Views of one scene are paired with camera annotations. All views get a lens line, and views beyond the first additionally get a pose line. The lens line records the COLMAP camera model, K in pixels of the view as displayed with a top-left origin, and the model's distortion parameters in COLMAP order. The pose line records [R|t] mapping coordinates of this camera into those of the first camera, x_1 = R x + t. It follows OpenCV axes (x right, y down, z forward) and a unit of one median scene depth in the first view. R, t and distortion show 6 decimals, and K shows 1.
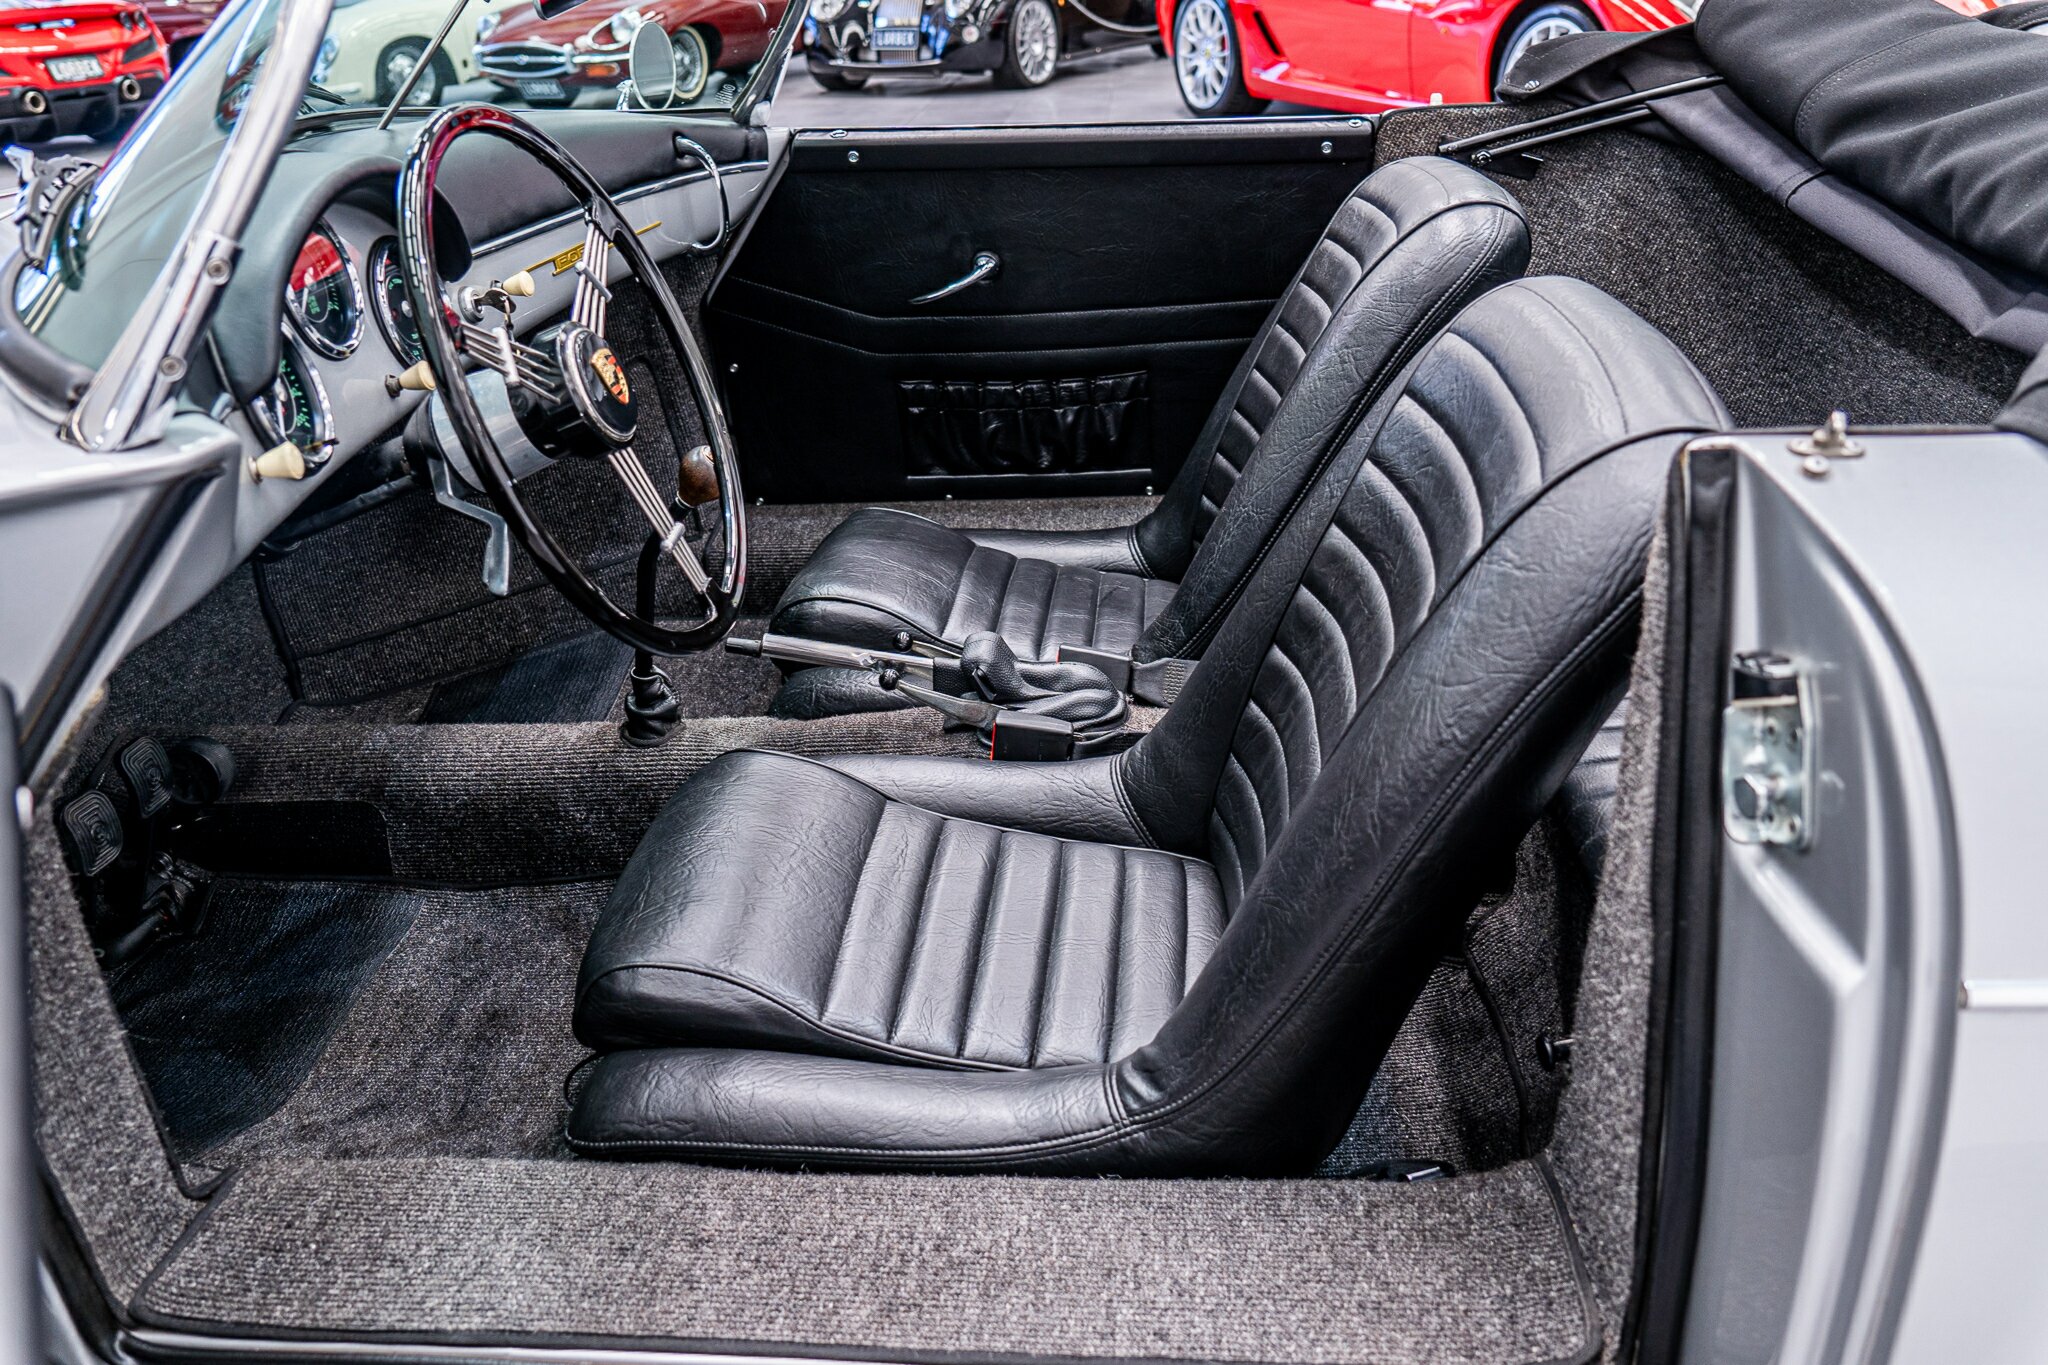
lens RADIAL K [[1580.6, 0, 1019.9], [0, 1580.6, 689.5], [0, 0, 1]] dist [0.000979, -0.006334]
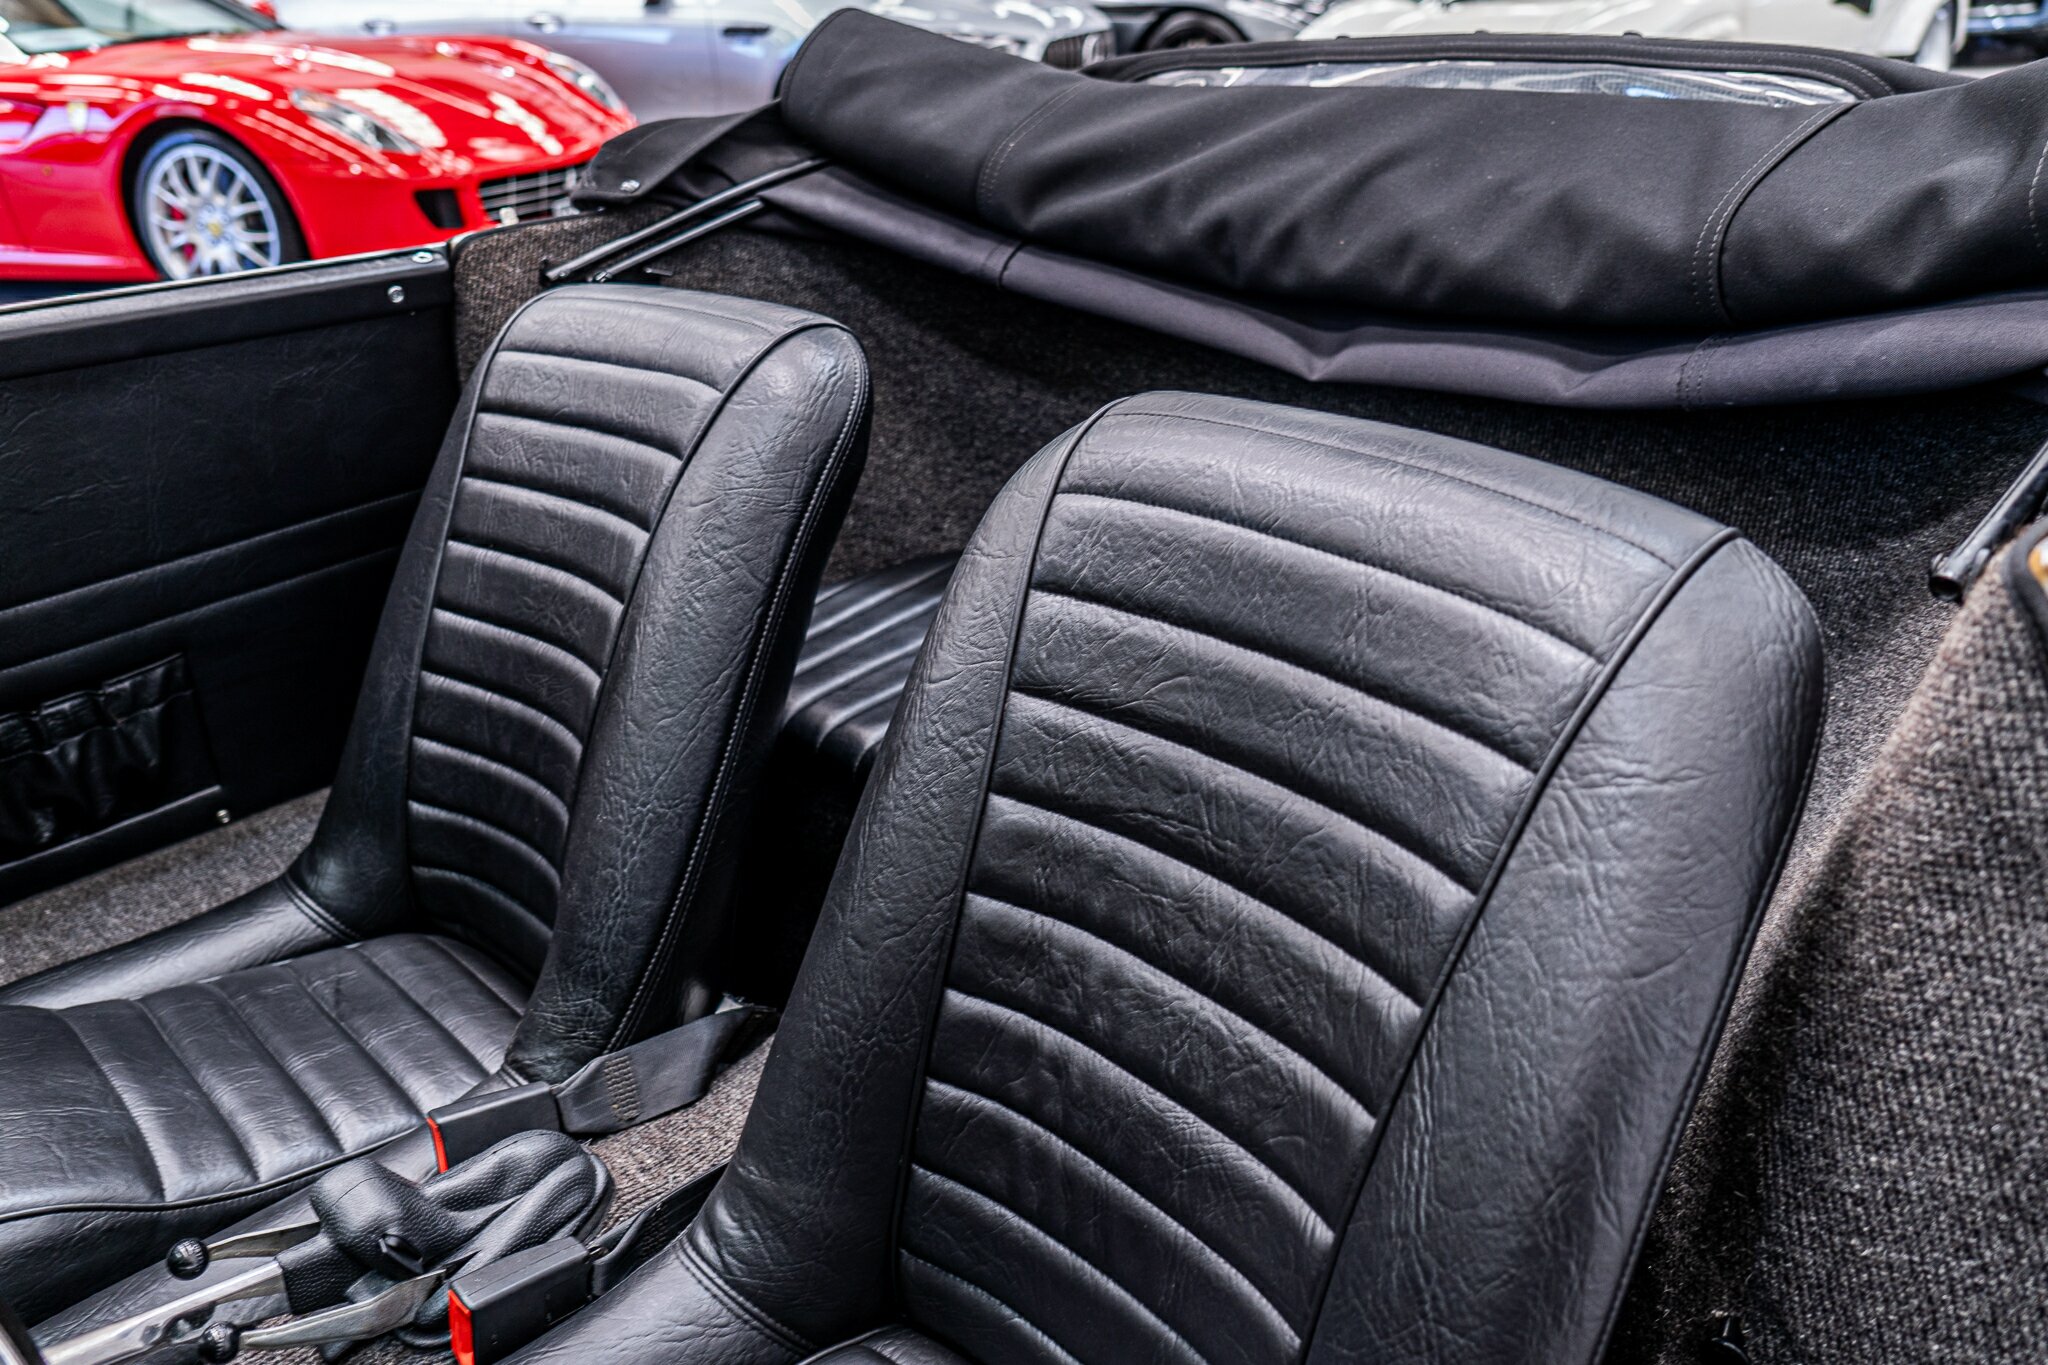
lens RADIAL K [[1580.6, 0, 1025.8], [0, 1580.6, 679.7], [0, 0, 1]] dist [0.000979, -0.006334]
pose [[0.668825, -0.295944, 0.681975, -0.167360], [0.347638, 0.935375, 0.064973, -0.131508], [-0.657131, 0.193625, 0.728483, 0.334505]]
